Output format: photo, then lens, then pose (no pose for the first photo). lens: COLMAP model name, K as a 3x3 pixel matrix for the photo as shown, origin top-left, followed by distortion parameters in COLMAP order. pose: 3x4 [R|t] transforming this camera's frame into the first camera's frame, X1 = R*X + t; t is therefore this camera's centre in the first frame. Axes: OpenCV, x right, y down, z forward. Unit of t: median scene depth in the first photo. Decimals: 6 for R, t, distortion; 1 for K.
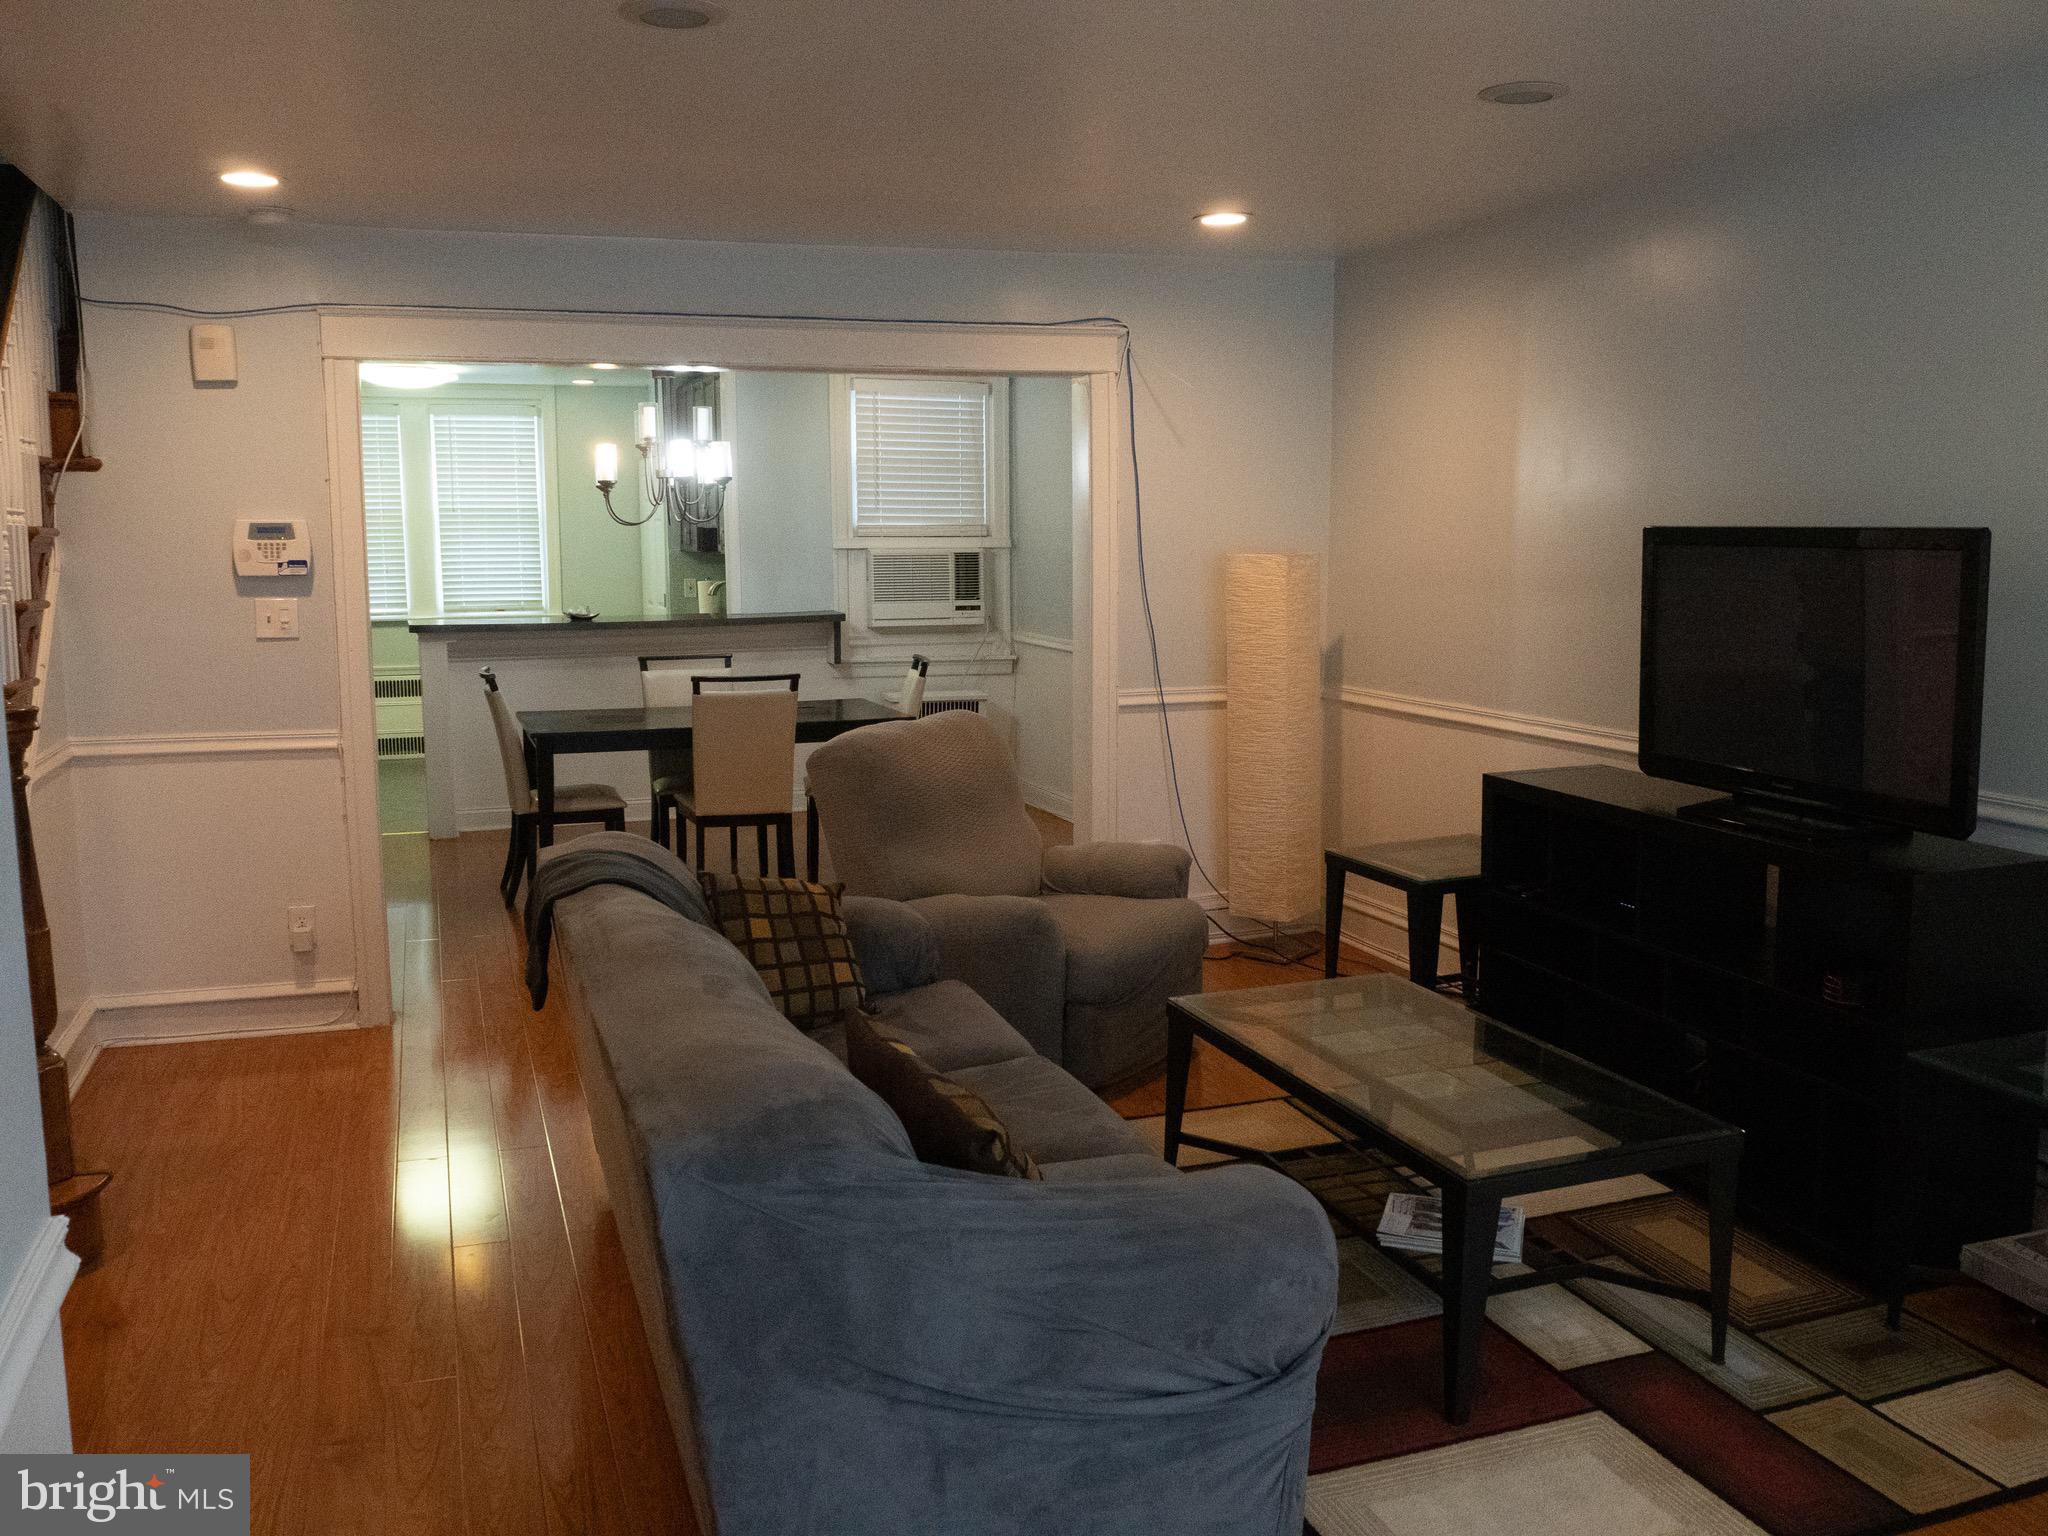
lens RADIAL K [[1722.1, 0, 1018.3], [0, 1722.1, 772.8], [0, 0, 1]] dist [-0.047414, 0.014729]
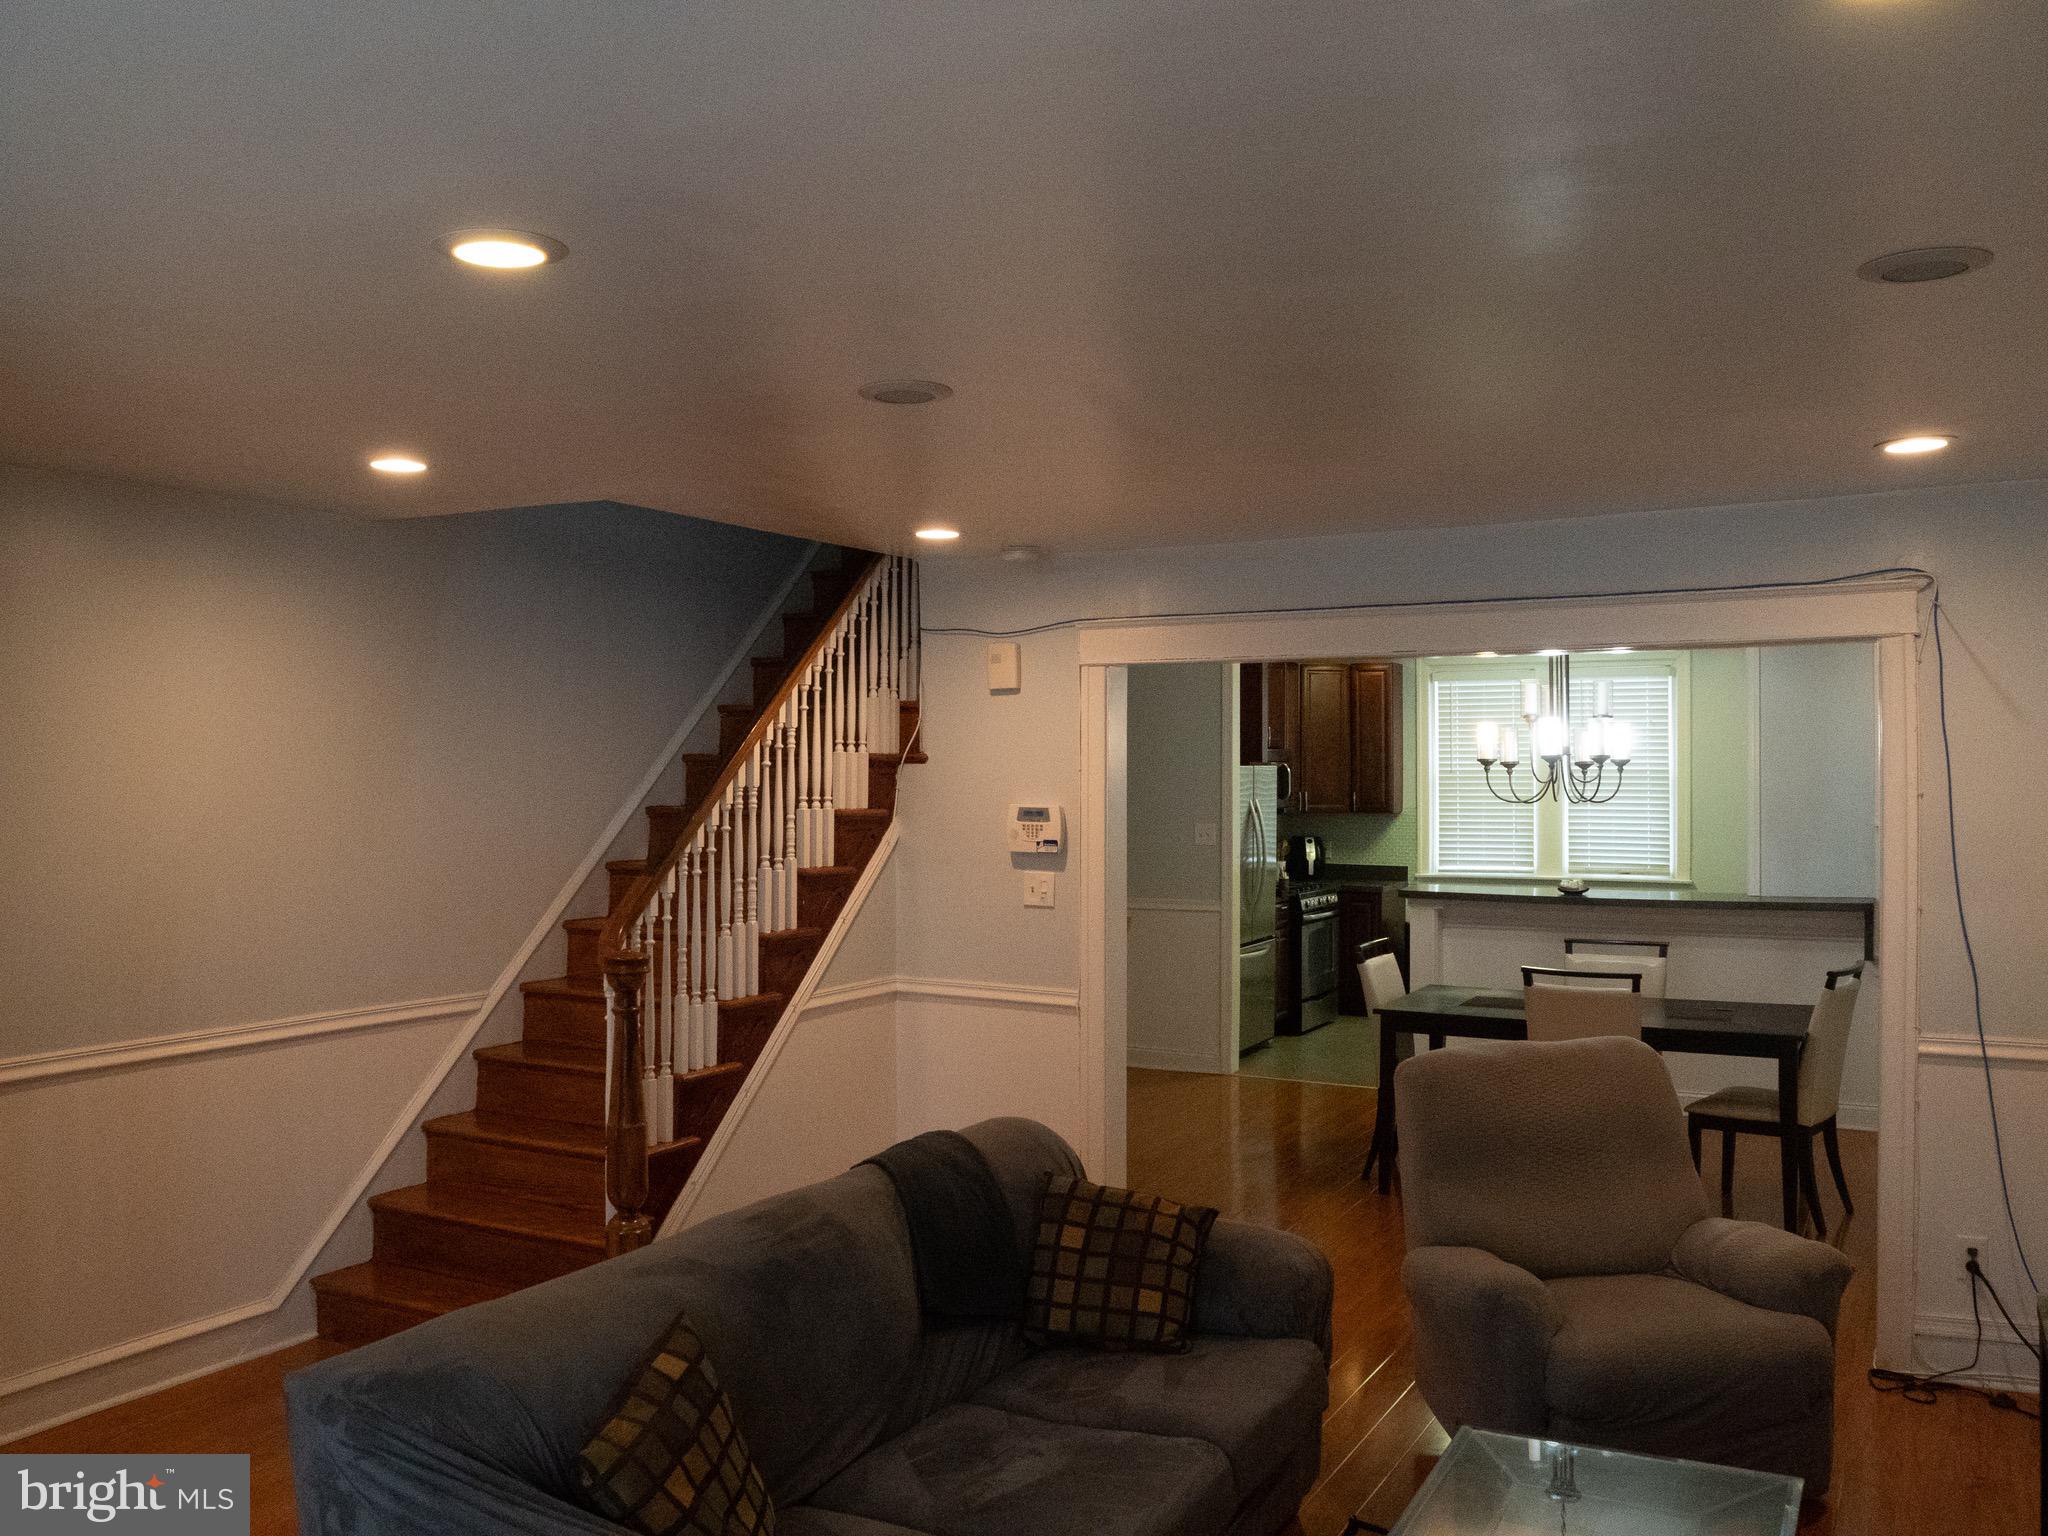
lens RADIAL K [[1722.1, 0, 1018.3], [0, 1722.1, 772.8], [0, 0, 1]] dist [-0.047414, 0.014729]
pose [[0.671665, 0.005057, -0.740838, 0.320872], [-0.105919, 0.990360, -0.089268, -0.047902], [0.733245, 0.138427, 0.665725, 0.154235]]
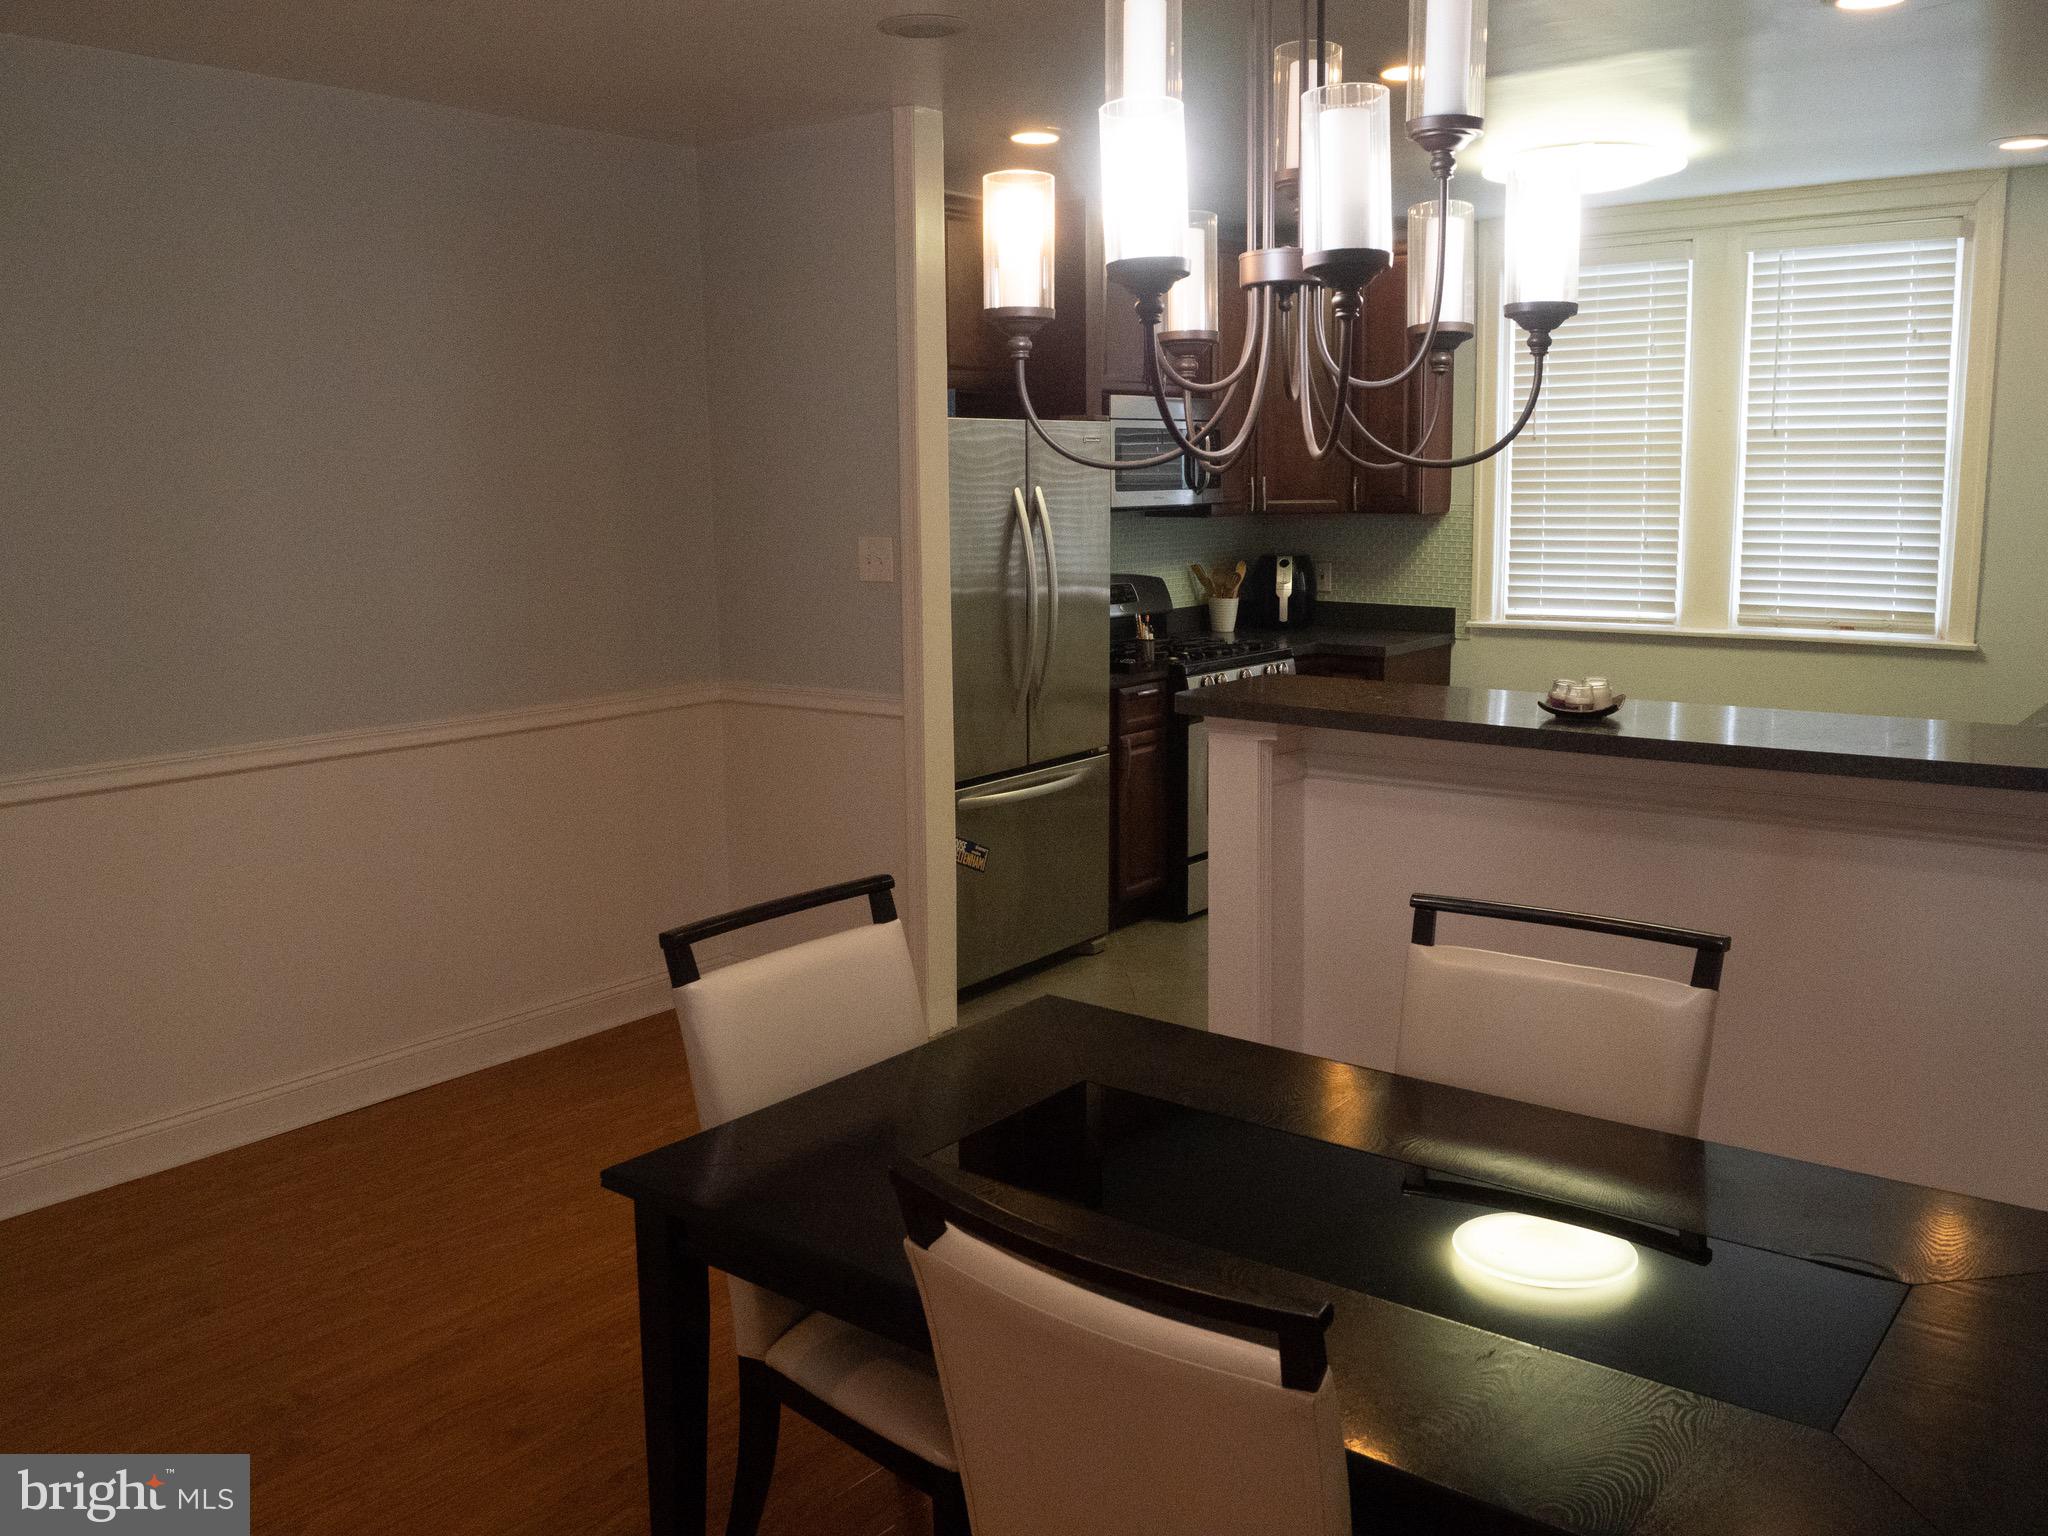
lens RADIAL K [[1713.7, 0, 1024.0], [0, 1713.7, 768.0], [0, 0, 1]] dist [-0.050227, 0.012897]
pose [[0.530593, 0.140208, -0.835950, -0.003491], [-0.108648, 0.989339, 0.096973, -0.129809], [0.840635, 0.039371, 0.540170, 0.890171]]
